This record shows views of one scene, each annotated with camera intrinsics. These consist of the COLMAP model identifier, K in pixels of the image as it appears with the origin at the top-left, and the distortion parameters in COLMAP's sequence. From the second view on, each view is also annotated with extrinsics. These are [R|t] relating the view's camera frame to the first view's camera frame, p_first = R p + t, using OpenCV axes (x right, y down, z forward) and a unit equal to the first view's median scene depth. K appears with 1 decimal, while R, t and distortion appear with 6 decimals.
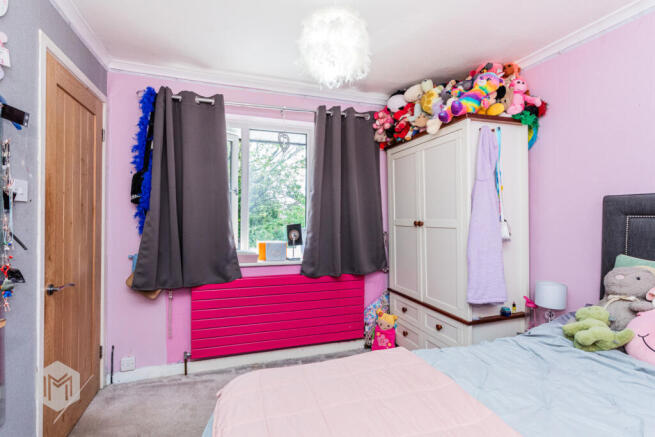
lens RADIAL K [[314.6, 0, 327.5], [0, 314.6, 218.5], [0, 0, 1]] dist [0.002951, 0.000364]
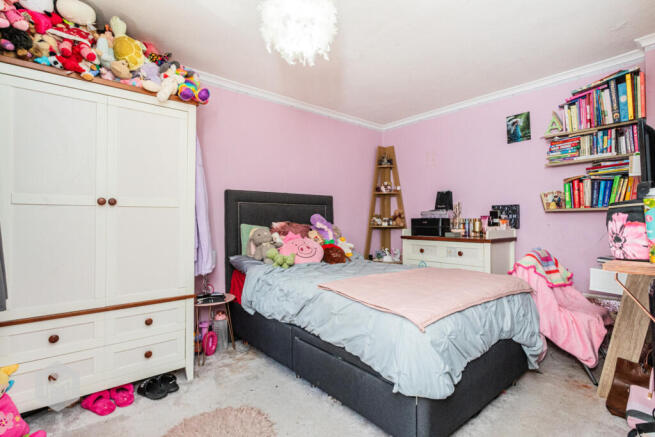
lens RADIAL K [[314.6, 0, 327.5], [0, 314.6, 218.5], [0, 0, 1]] dist [0.002951, 0.000364]
pose [[-0.365120, -0.005016, 0.930947, -0.638889], [0.001300, 0.999982, 0.005897, 0.055150], [-0.930959, 0.003363, -0.365107, 0.856403]]
